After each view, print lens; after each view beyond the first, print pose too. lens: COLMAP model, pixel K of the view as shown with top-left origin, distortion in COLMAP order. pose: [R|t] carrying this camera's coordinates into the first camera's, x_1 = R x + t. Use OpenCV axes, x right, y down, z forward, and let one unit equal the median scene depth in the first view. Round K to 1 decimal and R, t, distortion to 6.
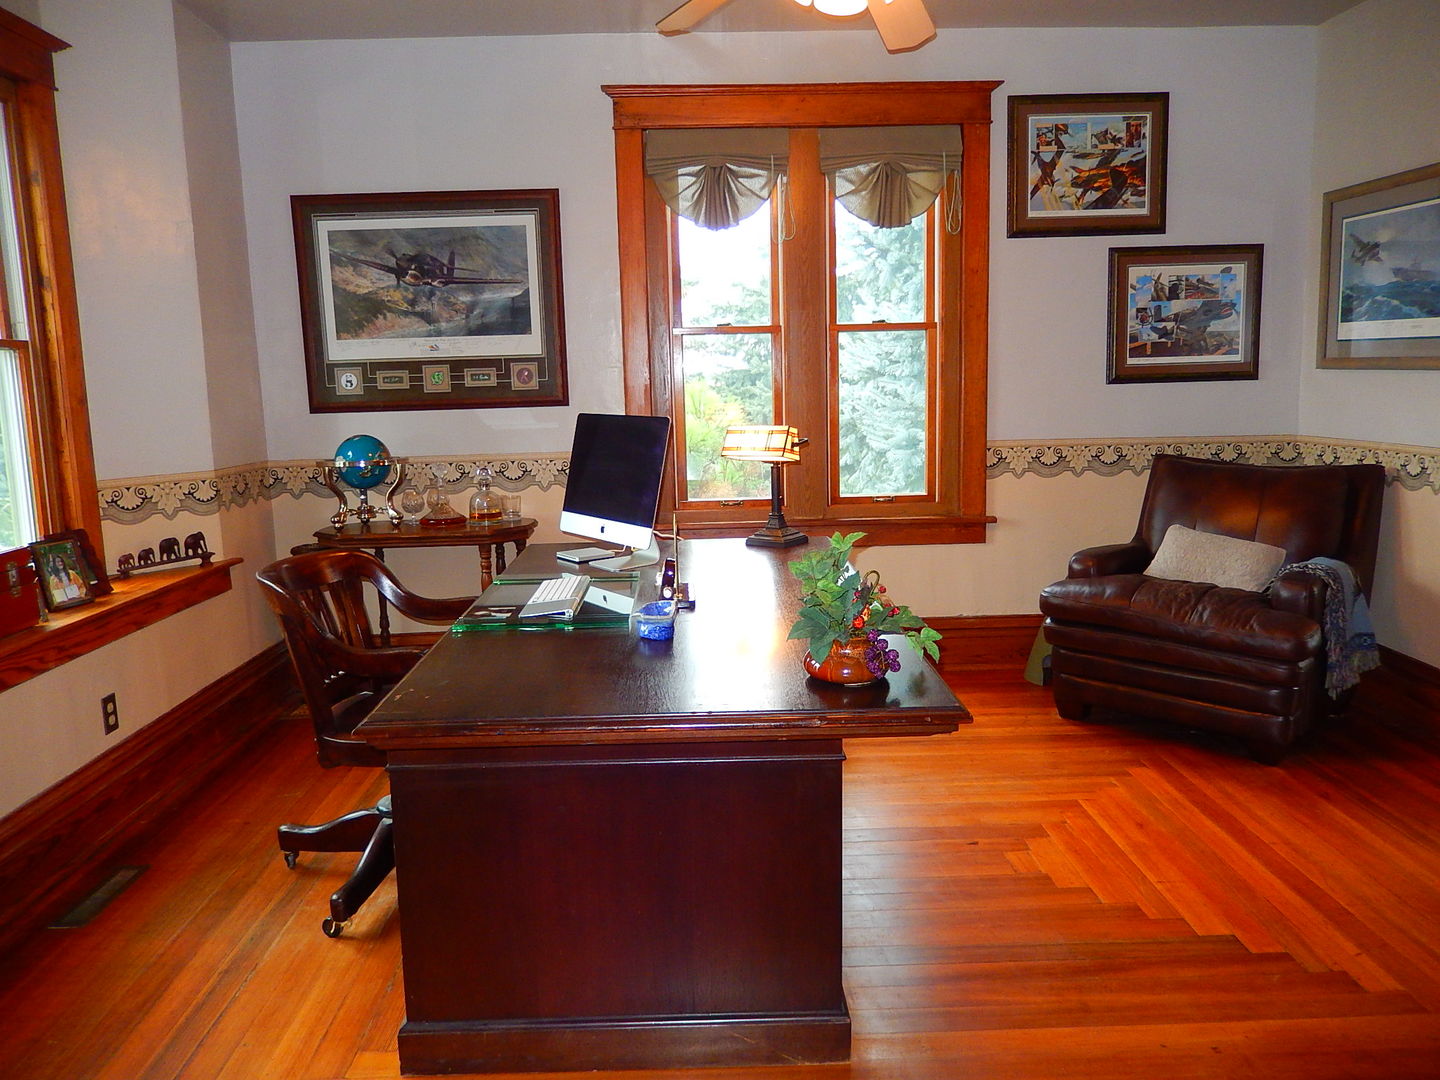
lens RADIAL K [[1081.6, 0, 720.0], [0, 1081.6, 540.0], [0, 0, 1]] dist [-0.012451, 0.007876]
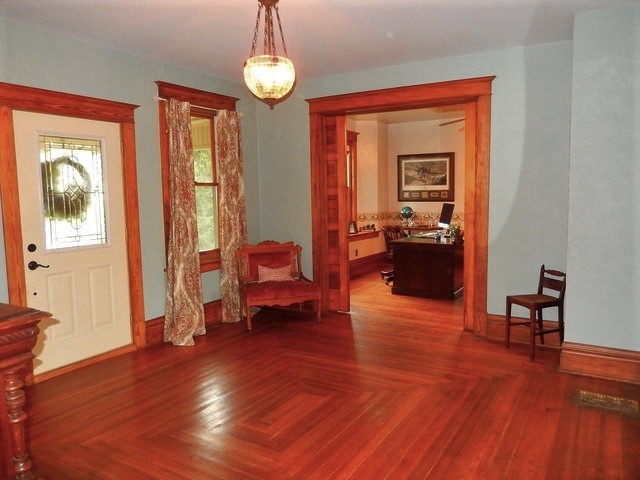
lens RADIAL K [[480.7, 0, 320.0], [0, 480.7, 240.0], [0, 0, 1]] dist [-0.012451, 0.007876]
pose [[0.846955, 0.065058, -0.527668, 0.437752], [-0.090553, 0.995635, -0.022590, 0.122991], [0.523896, 0.066914, 0.849150, -0.914690]]
